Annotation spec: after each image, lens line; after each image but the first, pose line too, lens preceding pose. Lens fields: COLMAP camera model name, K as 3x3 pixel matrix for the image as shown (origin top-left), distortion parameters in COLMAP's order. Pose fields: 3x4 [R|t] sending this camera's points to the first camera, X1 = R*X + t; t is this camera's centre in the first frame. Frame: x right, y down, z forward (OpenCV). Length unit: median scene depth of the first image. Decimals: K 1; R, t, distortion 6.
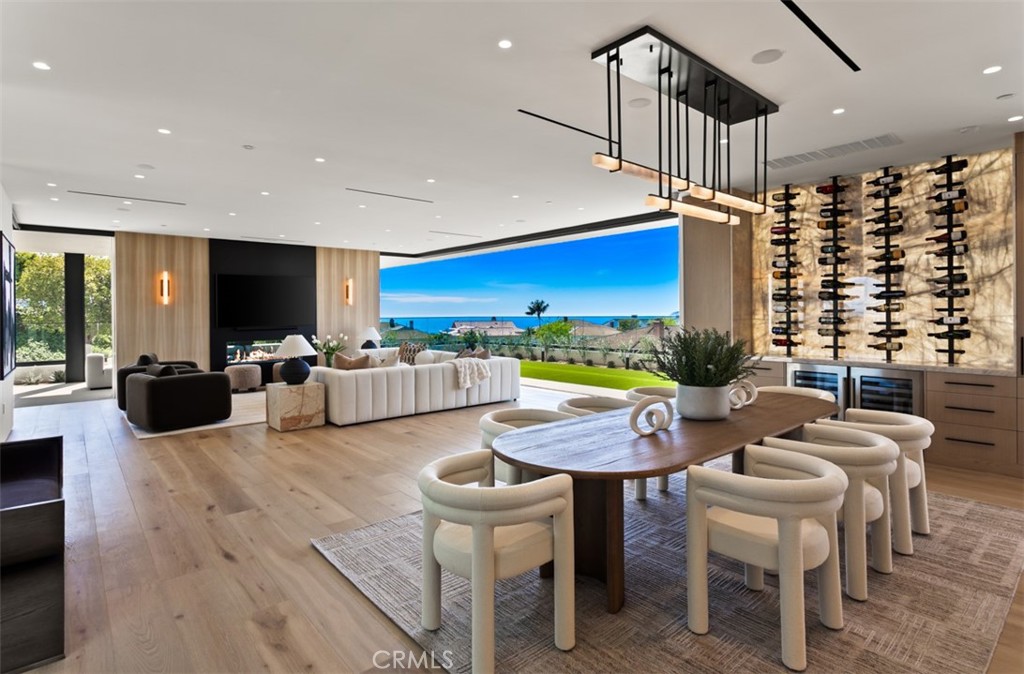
lens RADIAL K [[526.0, 0, 542.2], [0, 526.0, 314.0], [0, 0, 1]] dist [-0.012500, 0.000366]
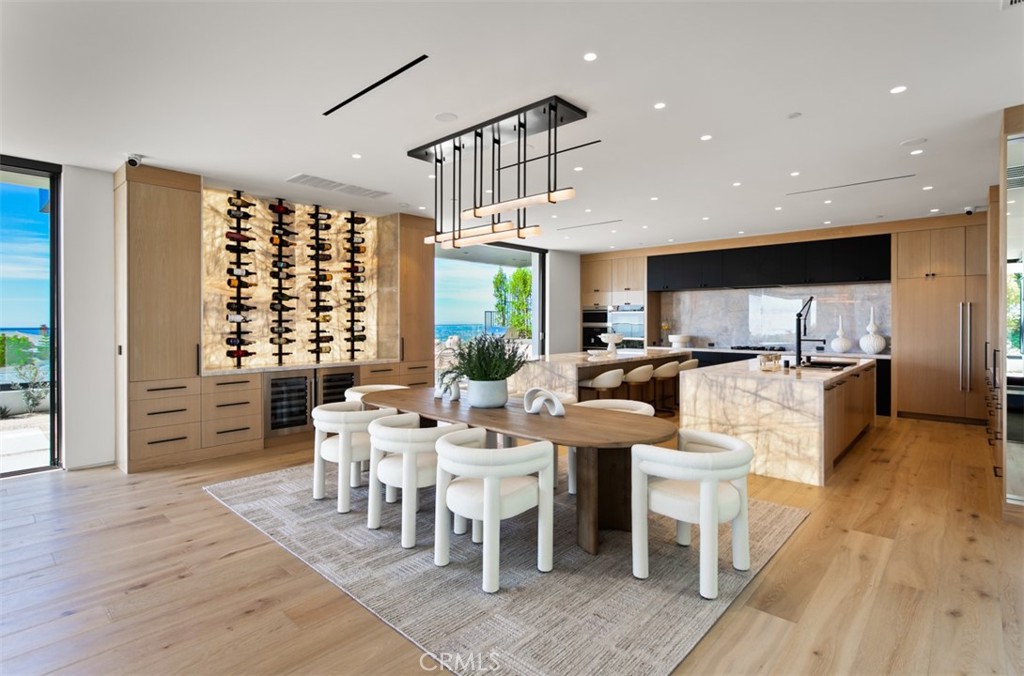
lens RADIAL K [[517.8, 0, 468.5], [0, 517.8, 320.2], [0, 0, 1]] dist [-0.035453, 0.000464]
pose [[-0.062679, 0.011488, 0.997968, -0.576790], [0.006332, 0.999918, -0.011113, 0.006947], [-0.998014, 0.005623, -0.062747, 0.713512]]
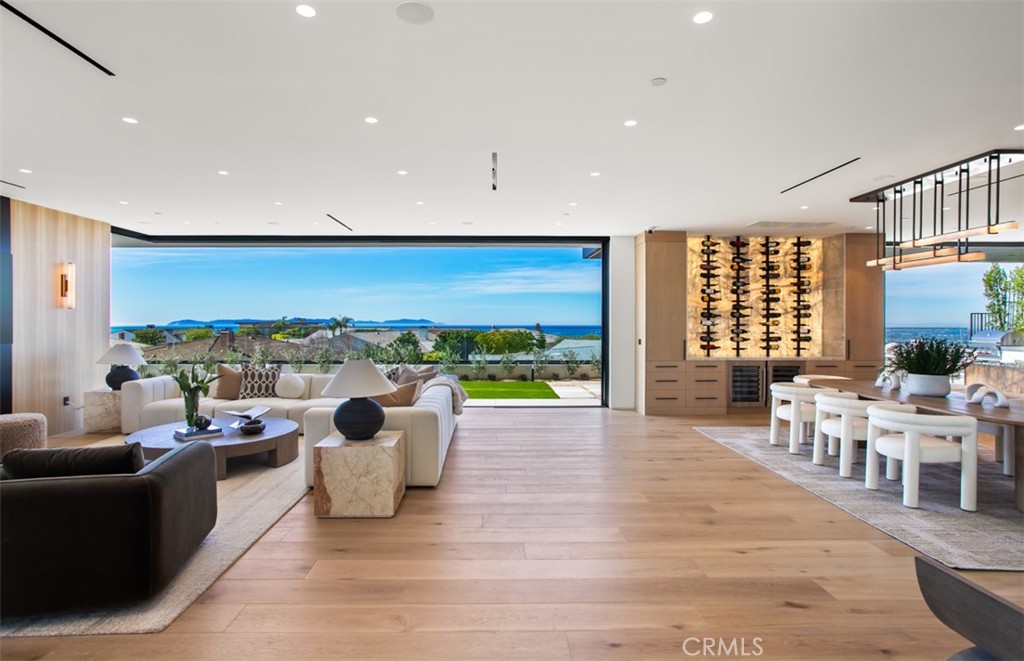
lens RADIAL K [[488.5, 0, 482.1], [0, 488.5, 320.8], [0, 0, 1]] dist [-0.023906, 0.018811]
pose [[0.663106, 0.011160, 0.748442, -1.045086], [-0.005932, 0.999936, -0.009654, 0.000200], [-0.748502, 0.001962, 0.663130, 0.658754]]
